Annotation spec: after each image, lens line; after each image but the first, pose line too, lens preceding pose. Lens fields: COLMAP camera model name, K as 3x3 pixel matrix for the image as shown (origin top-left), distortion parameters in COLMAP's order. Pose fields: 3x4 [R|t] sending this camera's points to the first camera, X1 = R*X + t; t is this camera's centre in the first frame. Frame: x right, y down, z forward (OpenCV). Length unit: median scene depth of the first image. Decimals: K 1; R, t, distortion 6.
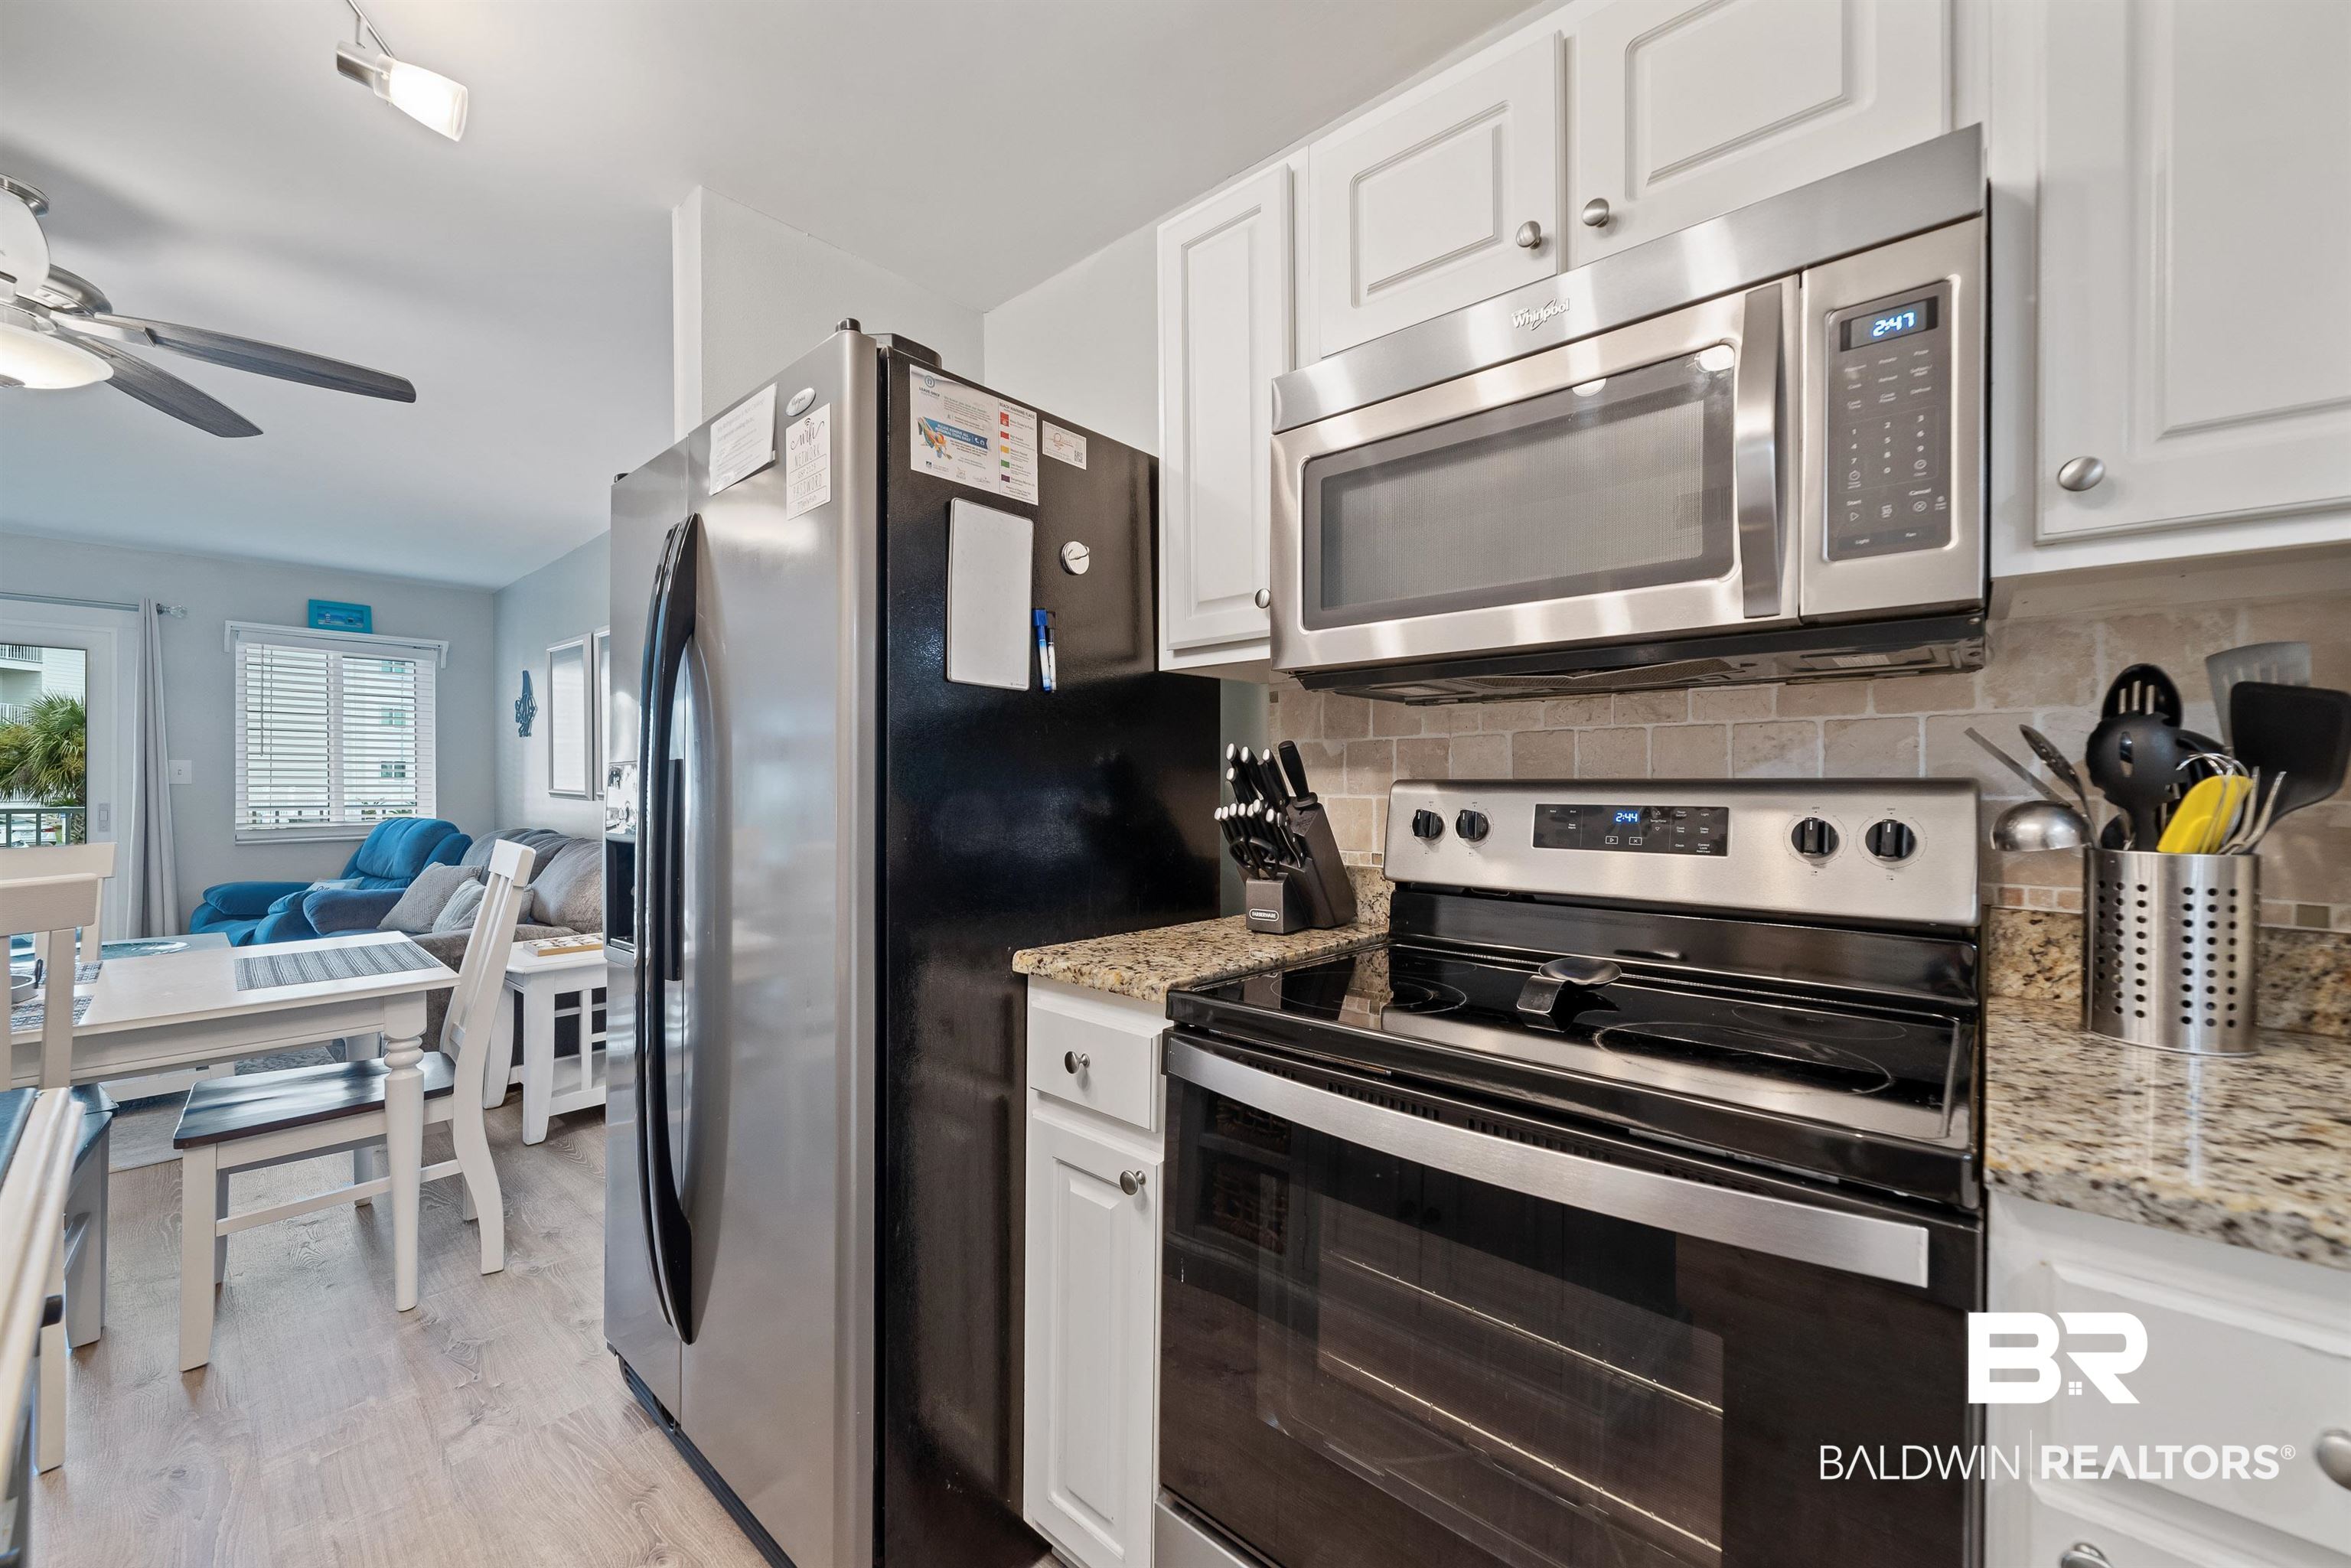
lens RADIAL K [[910.2, 0, 1178.1], [0, 910.2, 782.0], [0, 0, 1]] dist [-0.004957, 0.002230]
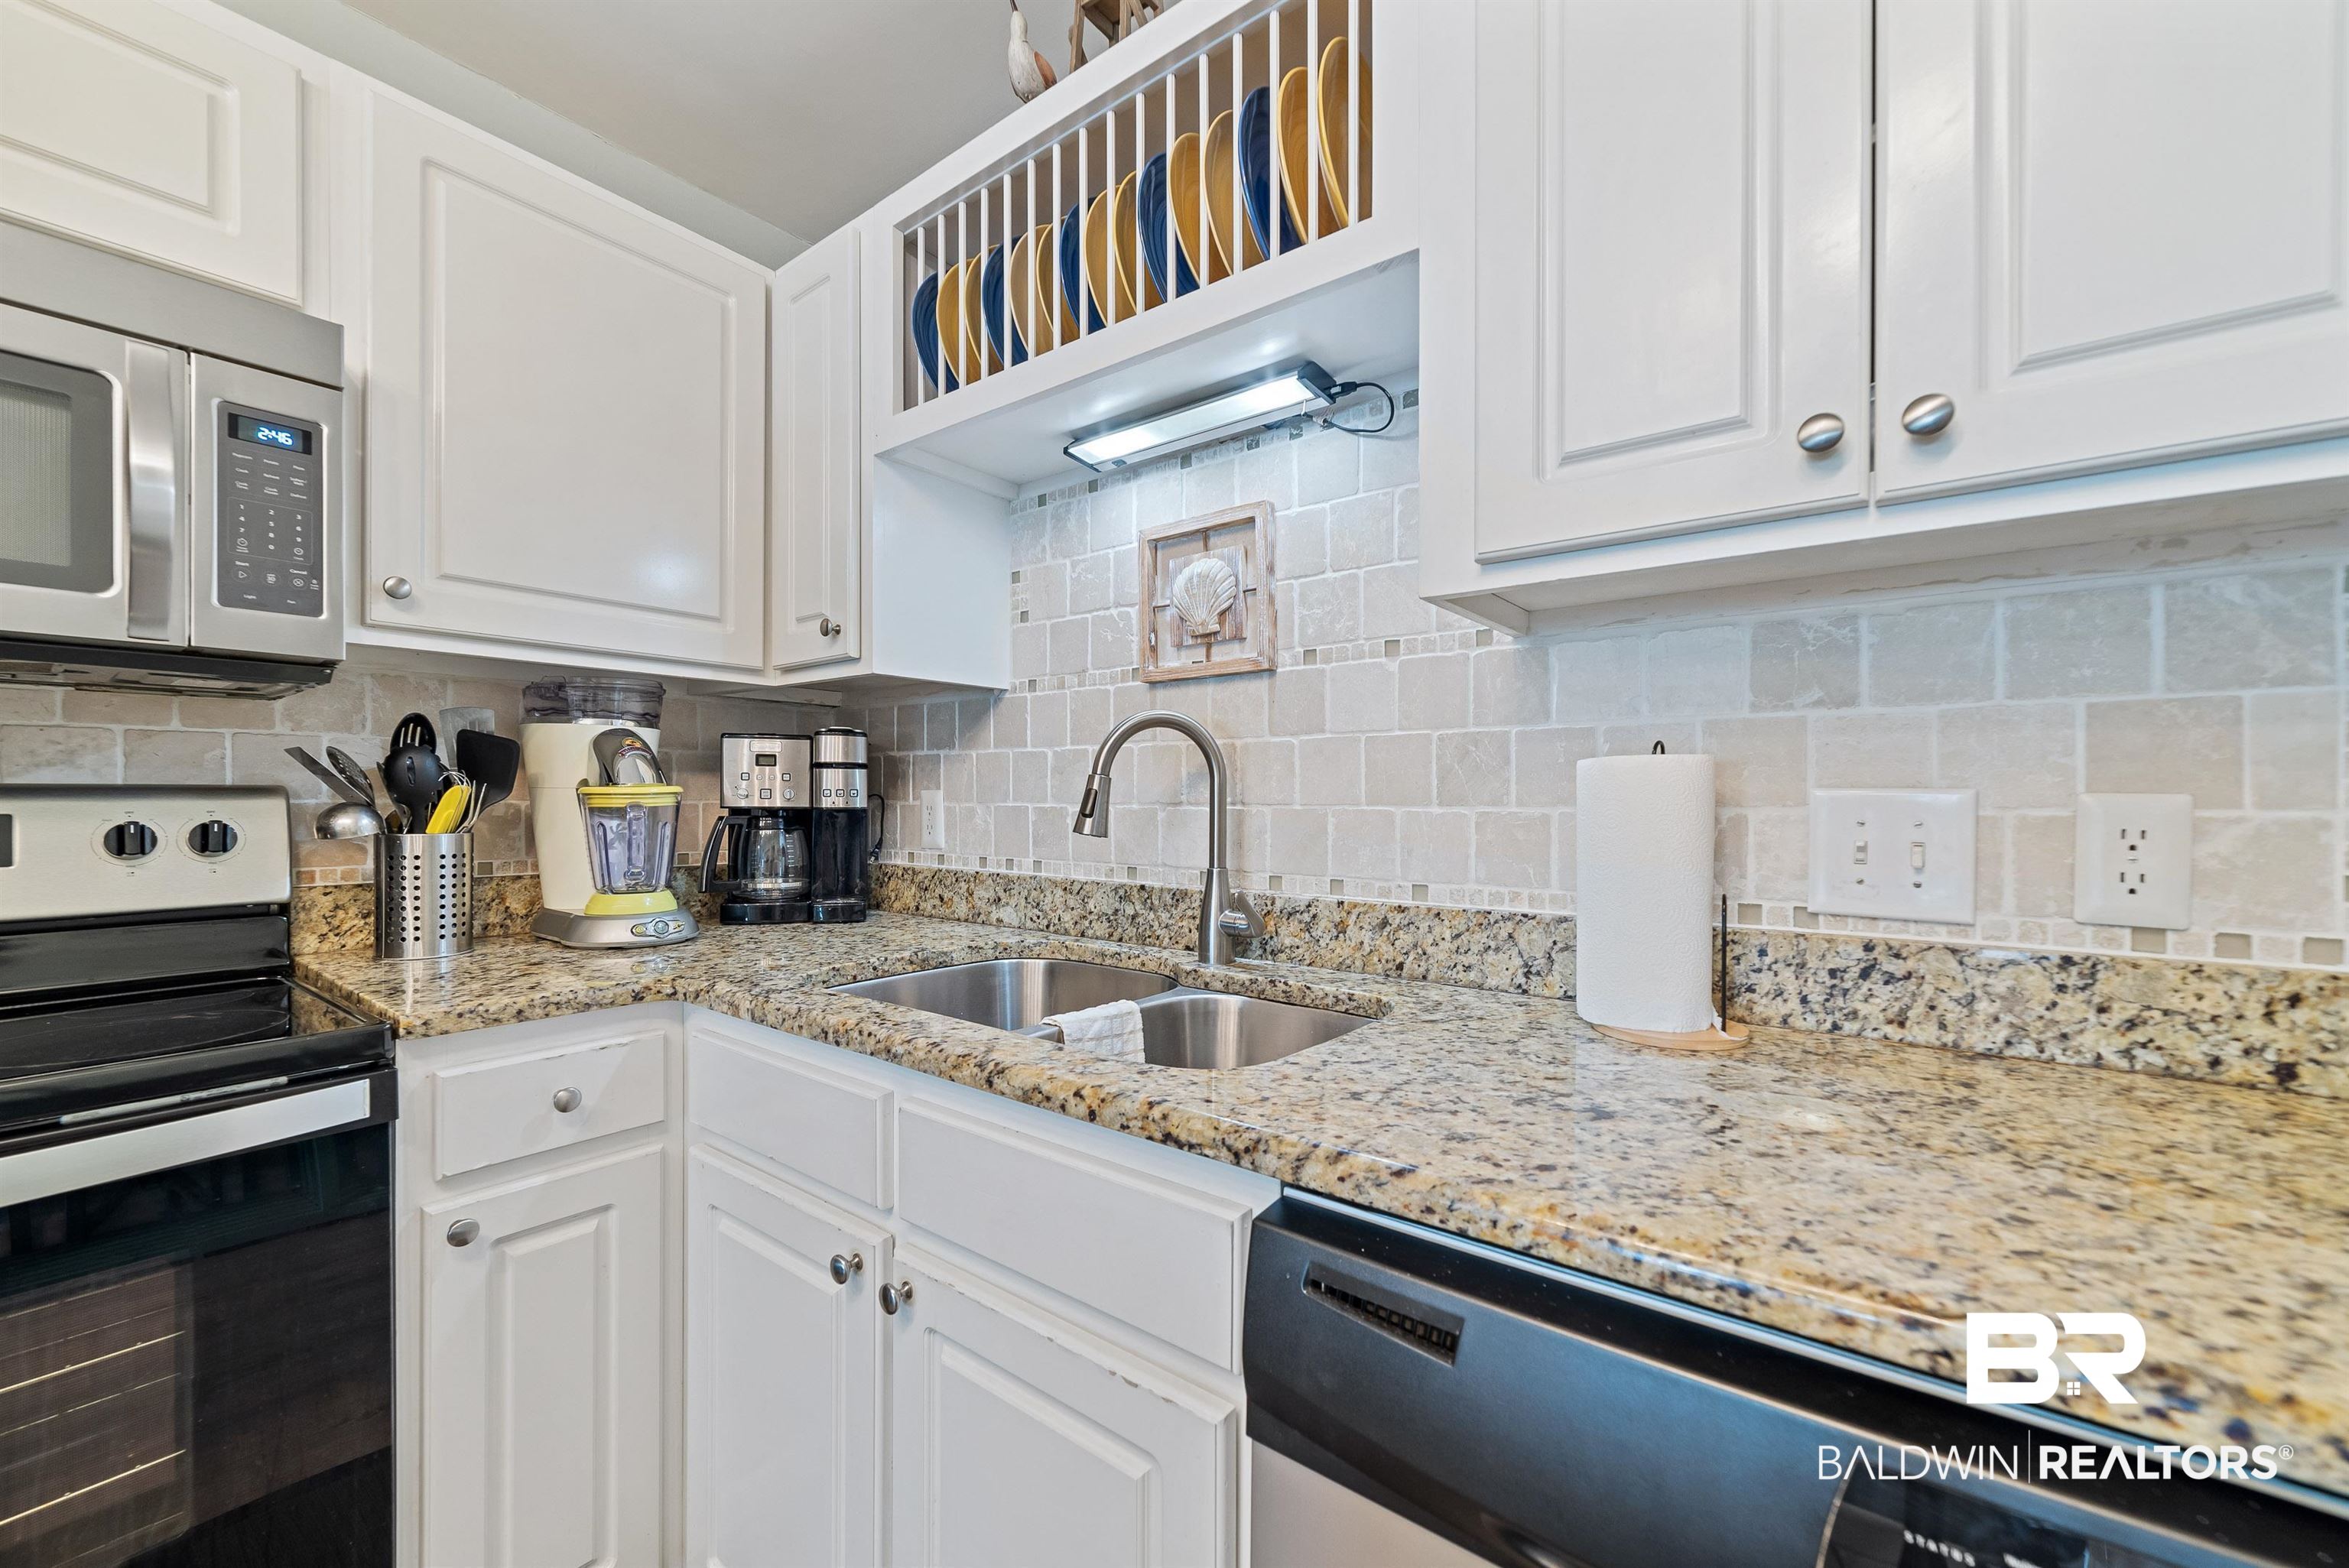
lens RADIAL K [[909.3, 0, 1183.7], [0, 909.3, 807.8], [0, 0, 1]] dist [-0.004957, 0.002230]
pose [[-0.073619, -0.017246, 0.997137, -0.399026], [-0.005269, 0.999843, 0.016904, -0.000778], [-0.997273, -0.004009, -0.073699, -0.131832]]
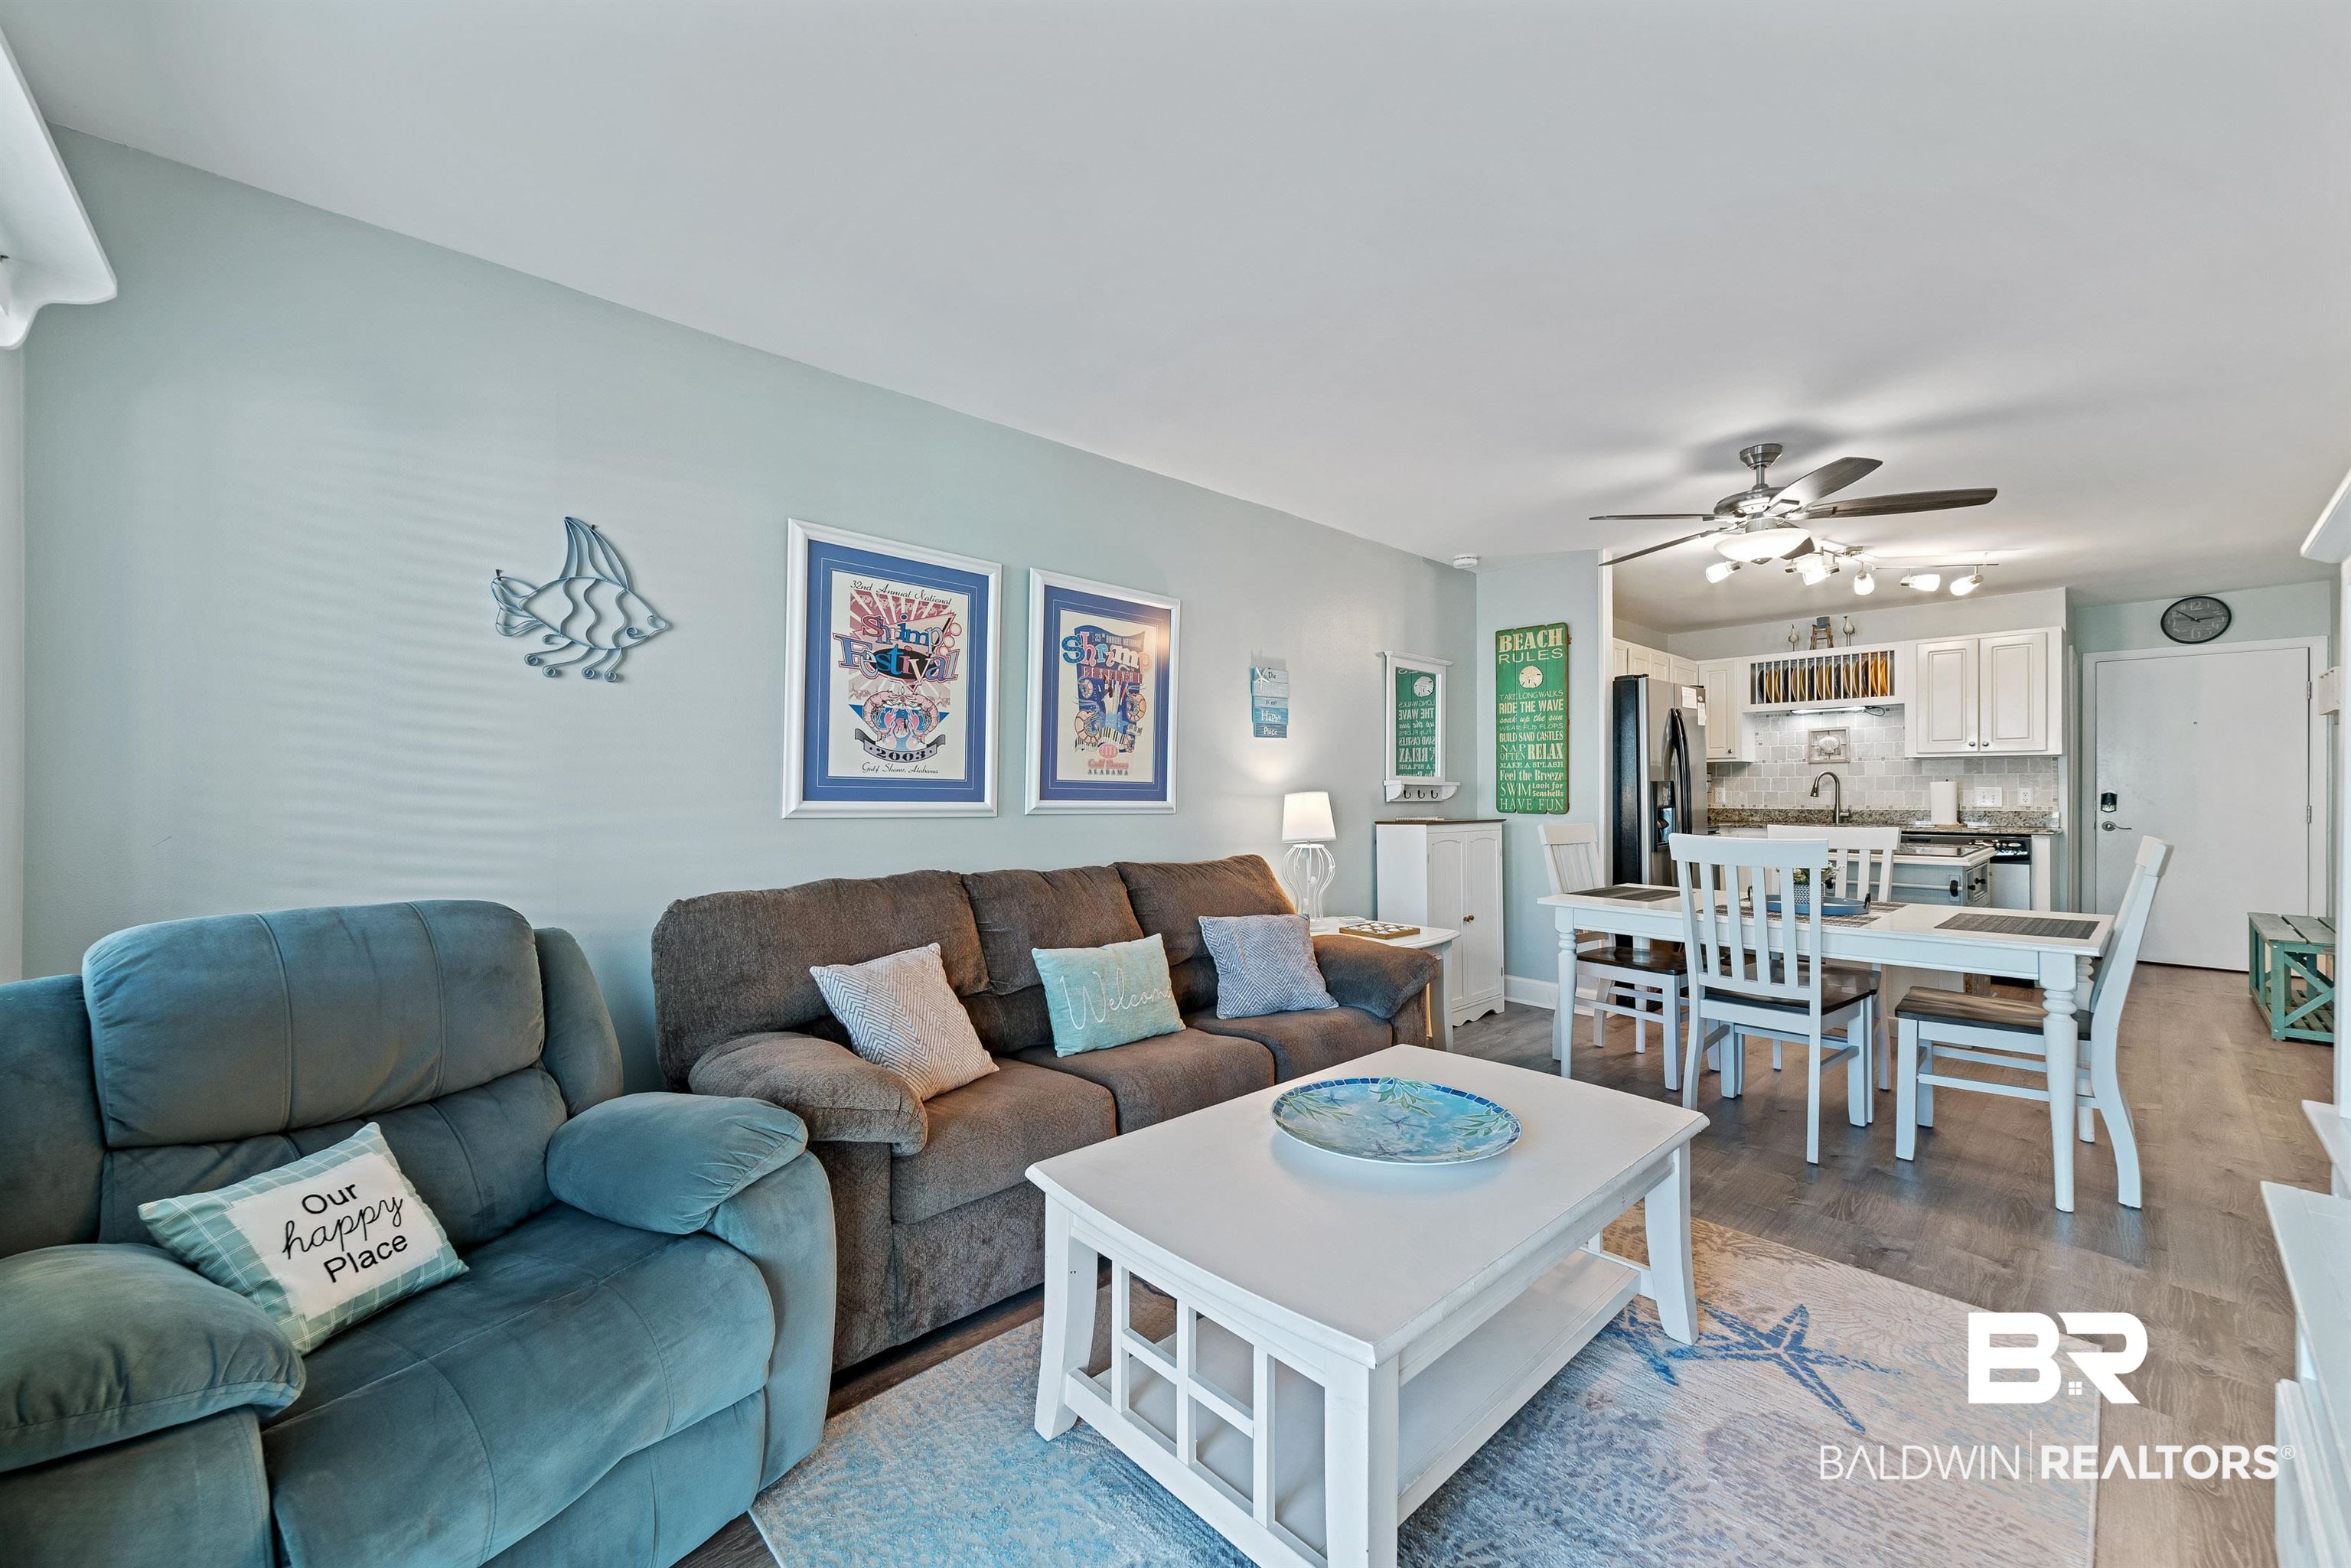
lens RADIAL K [[910.2, 0, 1184.4], [0, 910.2, 789.0], [0, 0, 1]] dist [-0.004957, 0.002230]
pose [[0.091933, -0.001006, 0.995765, -4.730582], [-0.001006, 0.999999, 0.001104, 0.002049], [-0.995765, -0.001103, 0.091932, 2.925213]]
